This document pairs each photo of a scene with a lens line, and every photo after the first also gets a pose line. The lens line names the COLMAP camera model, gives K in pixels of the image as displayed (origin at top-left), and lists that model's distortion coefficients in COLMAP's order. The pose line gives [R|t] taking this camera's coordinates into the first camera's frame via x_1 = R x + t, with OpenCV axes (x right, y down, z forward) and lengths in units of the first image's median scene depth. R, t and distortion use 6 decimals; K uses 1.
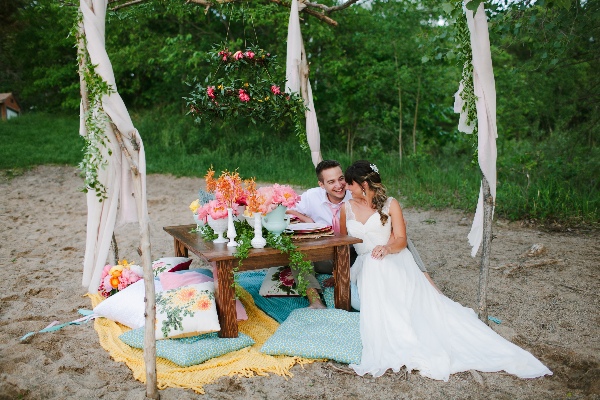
lens RADIAL K [[577.8, 0, 300.0], [0, 577.8, 200.0], [0, 0, 1]] dist [-0.106892, 0.141793]
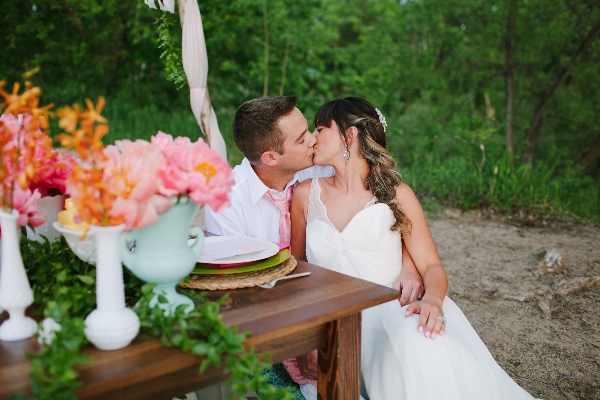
lens RADIAL K [[577.8, 0, 300.0], [0, 577.8, 200.0], [0, 0, 1]] dist [-0.106892, 0.141793]
pose [[0.952727, 0.000509, 0.303827, -0.064391], [-0.013703, 0.999053, 0.041296, -0.004181], [-0.303518, -0.043507, 0.951832, 0.648733]]
